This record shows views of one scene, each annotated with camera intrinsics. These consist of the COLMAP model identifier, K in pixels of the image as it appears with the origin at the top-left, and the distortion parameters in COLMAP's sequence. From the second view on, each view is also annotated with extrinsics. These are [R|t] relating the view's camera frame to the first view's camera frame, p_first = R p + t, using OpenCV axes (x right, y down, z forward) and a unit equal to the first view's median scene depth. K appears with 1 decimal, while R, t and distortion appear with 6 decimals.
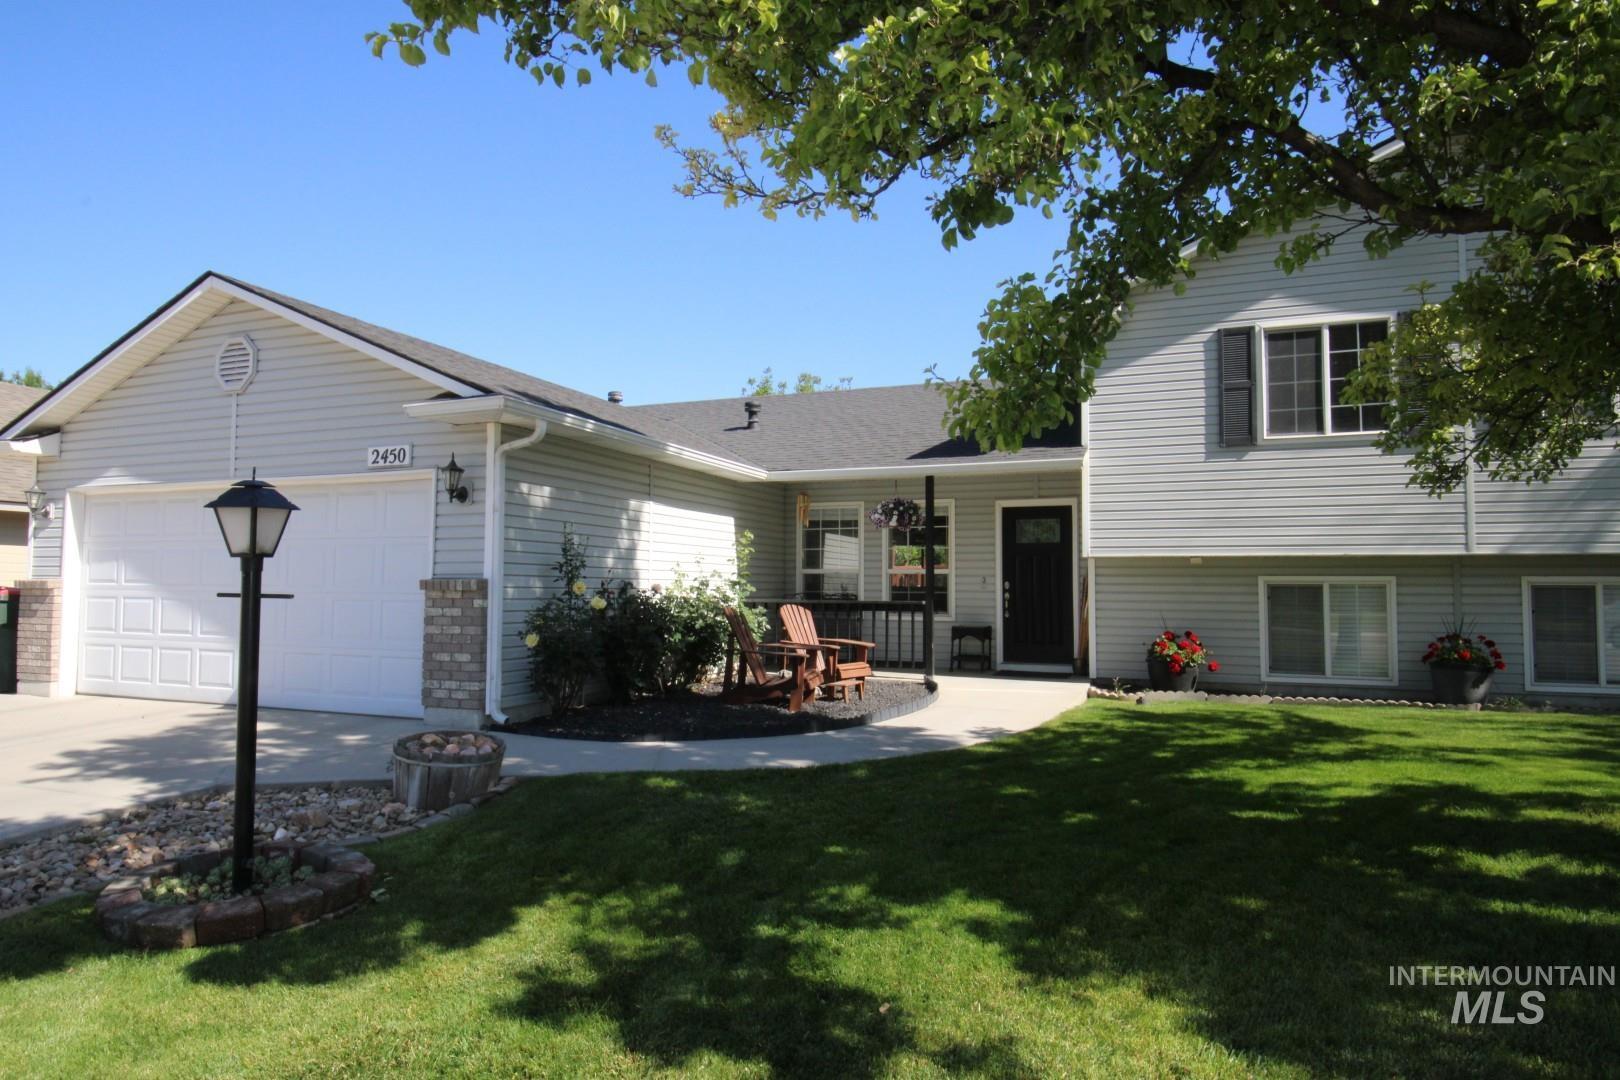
lens RADIAL K [[979.5, 0, 806.7], [0, 979.5, 542.8], [0, 0, 1]] dist [0.012554, -0.015603]
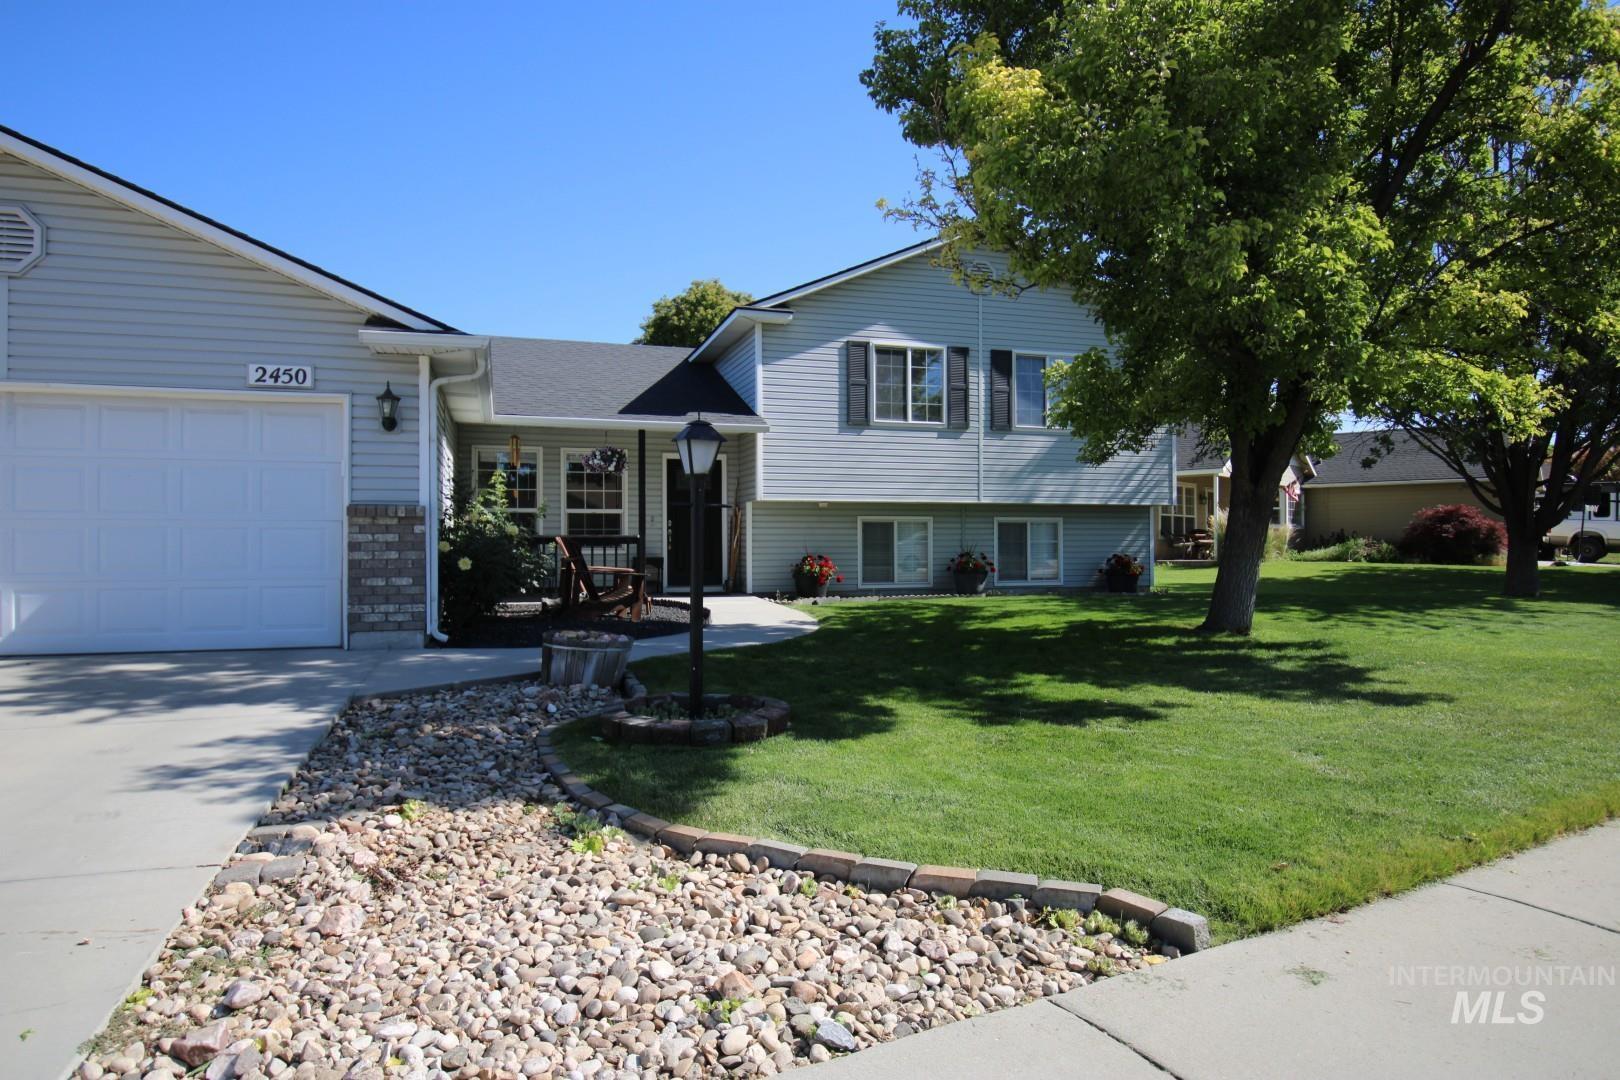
lens RADIAL K [[979.5, 0, 796.9], [0, 979.5, 541.4], [0, 0, 1]] dist [0.012554, -0.015603]
pose [[0.768175, -0.005576, 0.640215, -0.558567], [-0.023613, 0.999035, 0.037034, 0.021295], [-0.639804, -0.043566, 0.767302, -0.049518]]
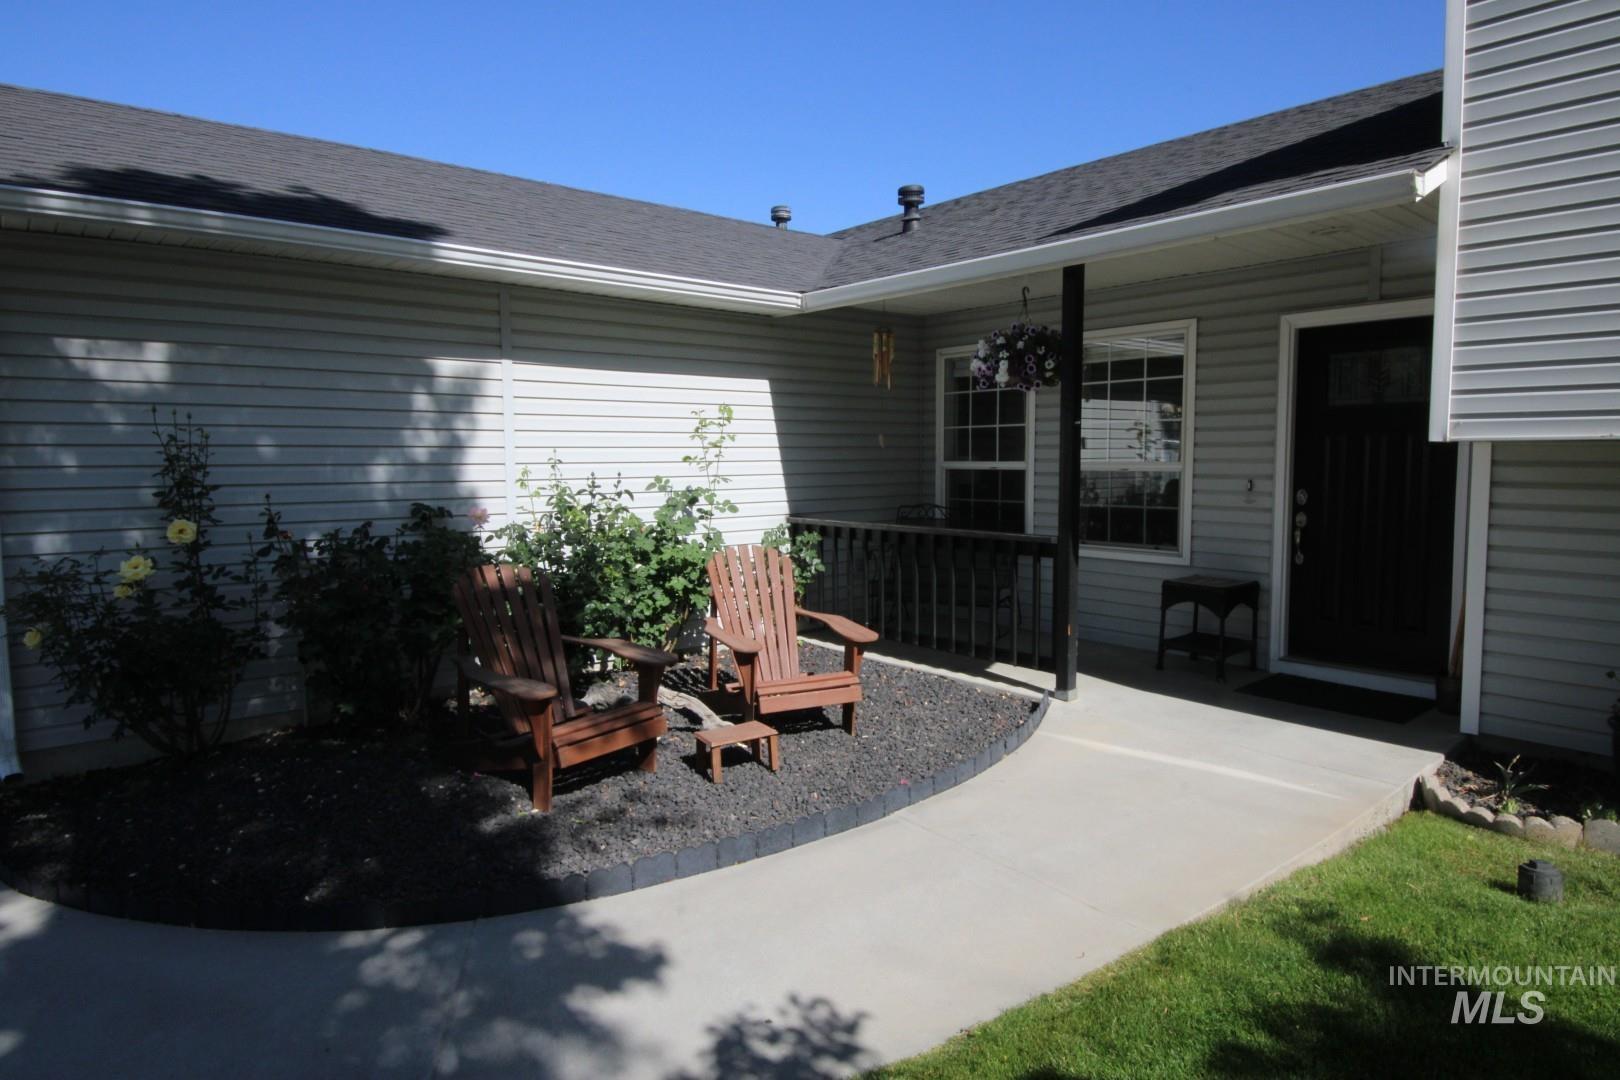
lens RADIAL K [[979.5, 0, 809.5], [0, 979.5, 542.4], [0, 0, 1]] dist [0.012554, -0.015603]
pose [[0.885069, 0.029411, -0.464531, 0.263740], [0.034252, 0.991181, 0.128015, -0.004522], [0.464199, -0.129213, 0.876255, 0.579257]]
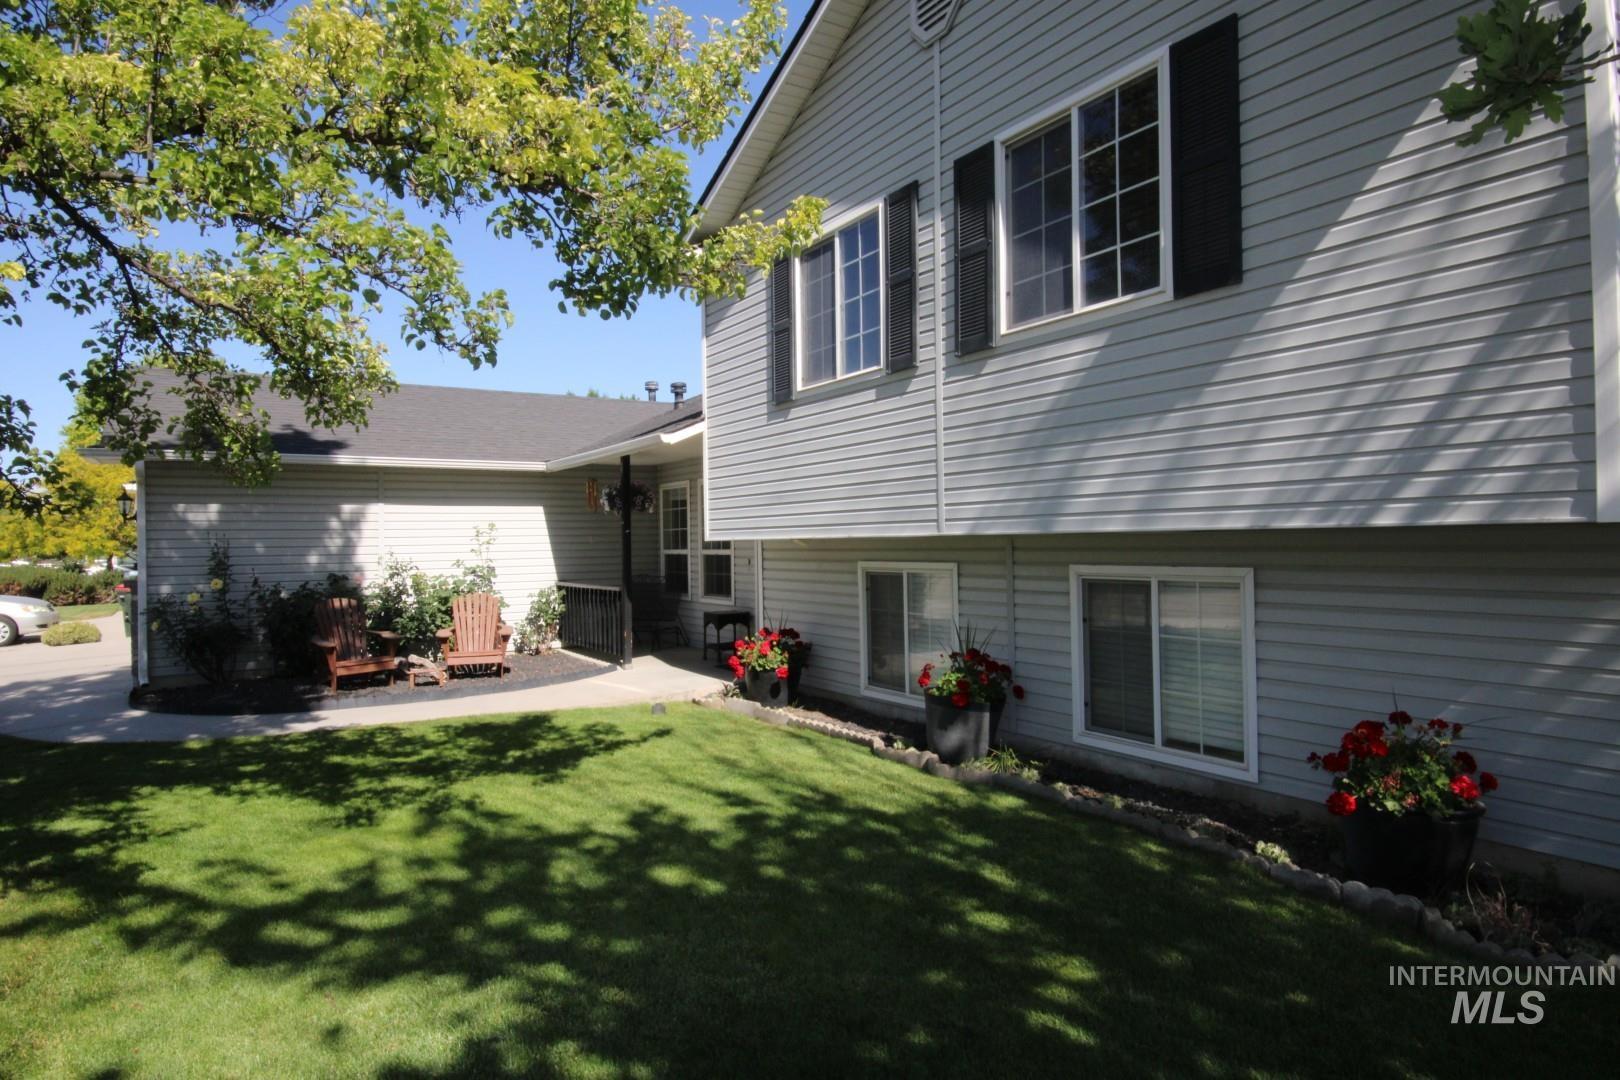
lens RADIAL K [[979.5, 0, 807.0], [0, 979.5, 533.9], [0, 0, 1]] dist [0.012554, -0.015603]
pose [[0.802767, -0.025150, -0.595762, 0.947072], [0.051435, 0.998307, 0.027162, -0.012017], [0.594070, -0.052448, 0.802702, 0.370205]]
